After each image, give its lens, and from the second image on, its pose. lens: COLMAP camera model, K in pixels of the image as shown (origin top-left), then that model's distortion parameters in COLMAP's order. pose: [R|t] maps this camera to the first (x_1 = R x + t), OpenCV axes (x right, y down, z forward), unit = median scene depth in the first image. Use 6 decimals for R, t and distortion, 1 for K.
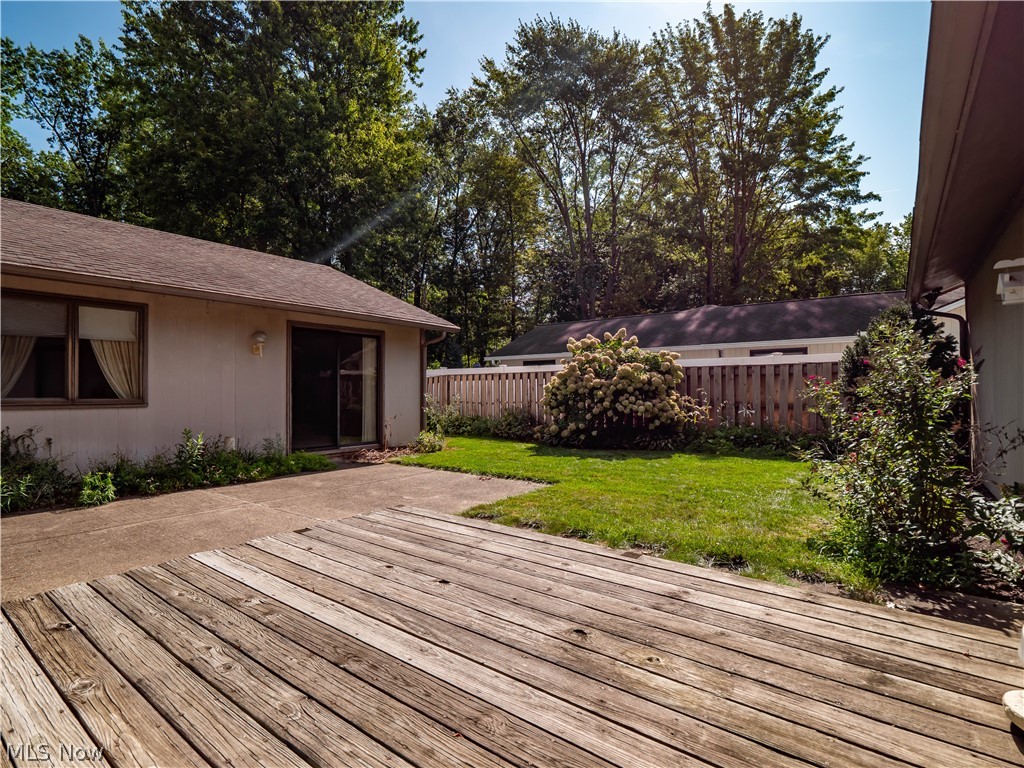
lens RADIAL K [[507.0, 0, 512.0], [0, 507.0, 384.0], [0, 0, 1]] dist [-0.000183, -0.000196]
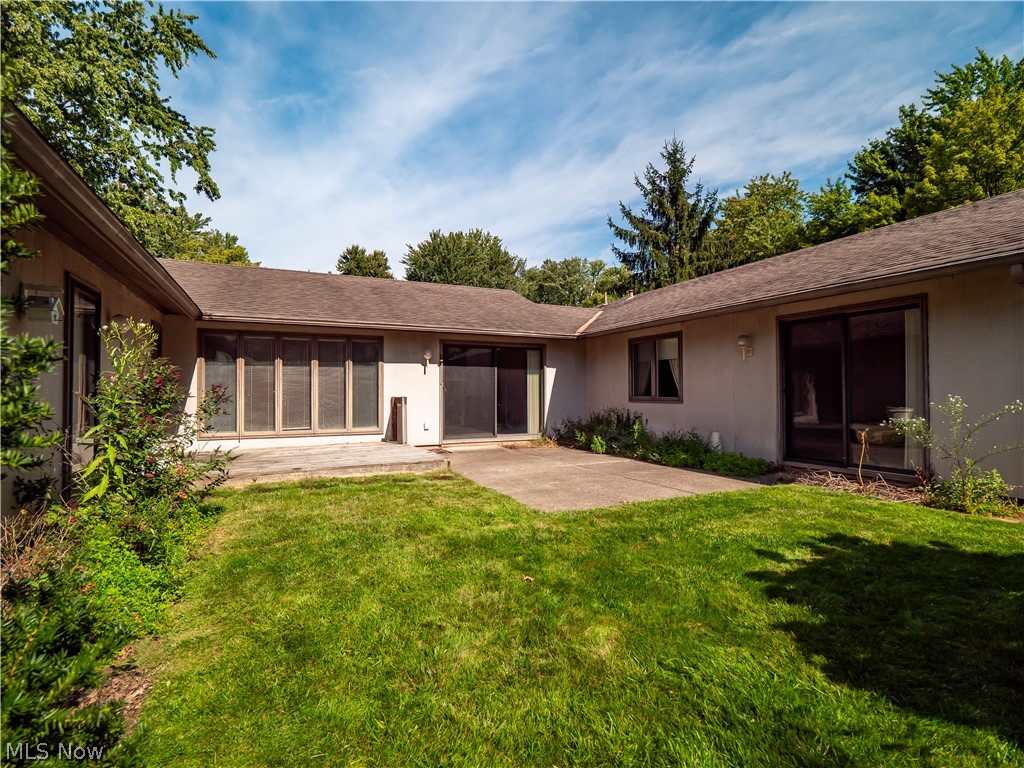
lens RADIAL K [[507.0, 0, 512.0], [0, 507.0, 384.0], [0, 0, 1]] dist [-0.000183, -0.000196]
pose [[-0.462502, -0.013545, -0.886515, 0.739333], [0.009275, 0.999755, -0.020114, 0.013949], [0.886570, -0.017525, -0.462263, 1.233307]]
